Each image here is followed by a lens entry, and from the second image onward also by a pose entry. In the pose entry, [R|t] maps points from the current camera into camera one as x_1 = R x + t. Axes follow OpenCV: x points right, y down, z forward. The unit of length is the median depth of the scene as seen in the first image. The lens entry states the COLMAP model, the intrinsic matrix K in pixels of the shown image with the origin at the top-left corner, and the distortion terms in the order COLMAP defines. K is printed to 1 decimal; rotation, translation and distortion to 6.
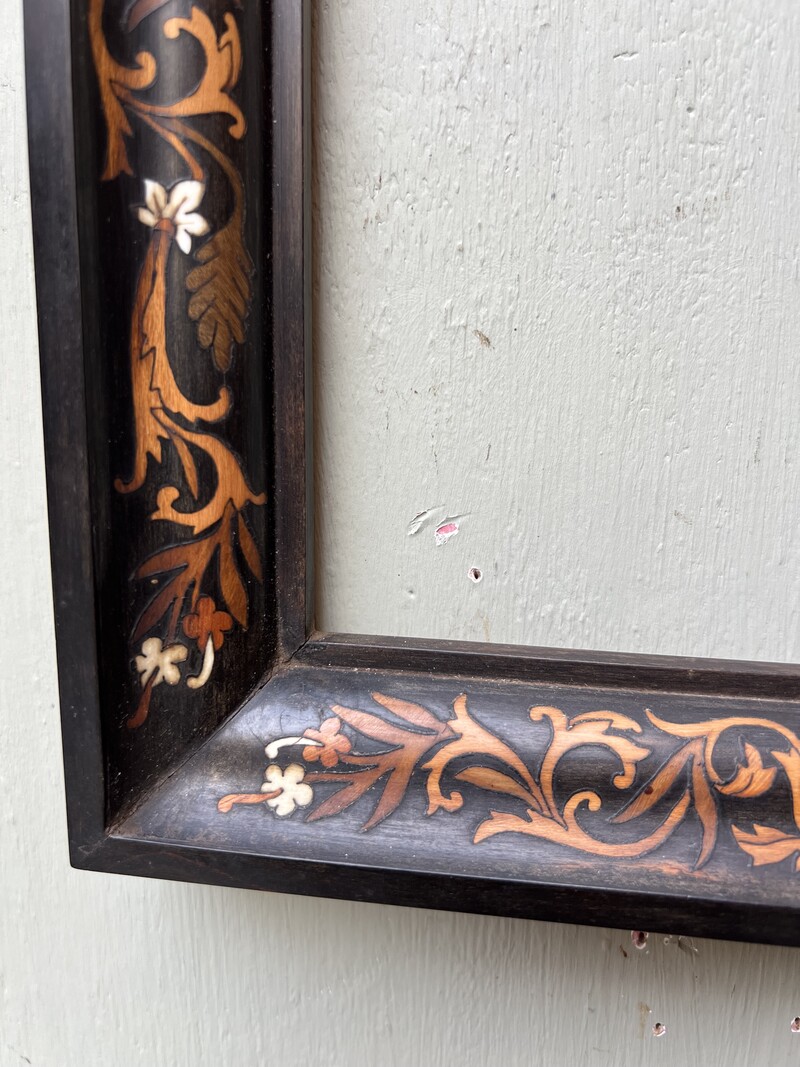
lens RADIAL K [[804.1, 0, 403.3], [0, 804.1, 571.7], [0, 0, 1]] dist [-0.011315, -0.030354]
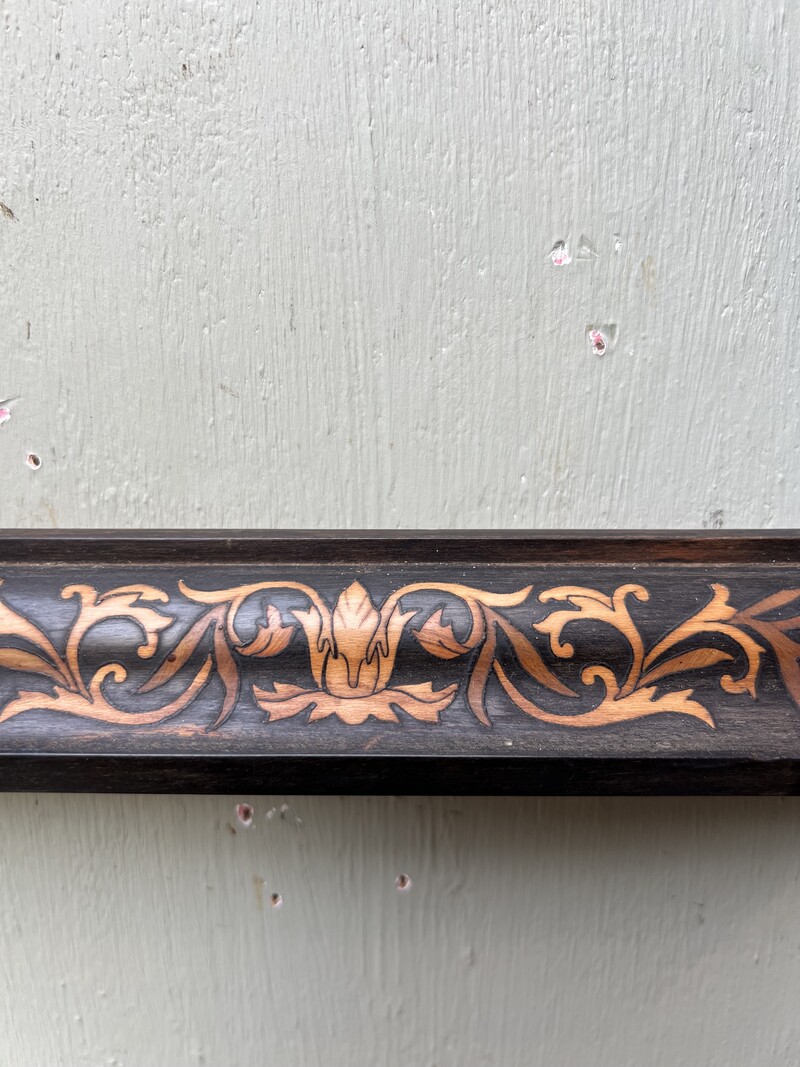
lens RADIAL K [[804.1, 0, 400.4], [0, 804.1, 567.7], [0, 0, 1]] dist [-0.011315, -0.030354]
pose [[0.989781, -0.060867, 0.128956, 0.431911], [0.052908, 0.996529, 0.064267, 0.102311], [-0.132420, -0.056788, 0.989566, -0.026477]]
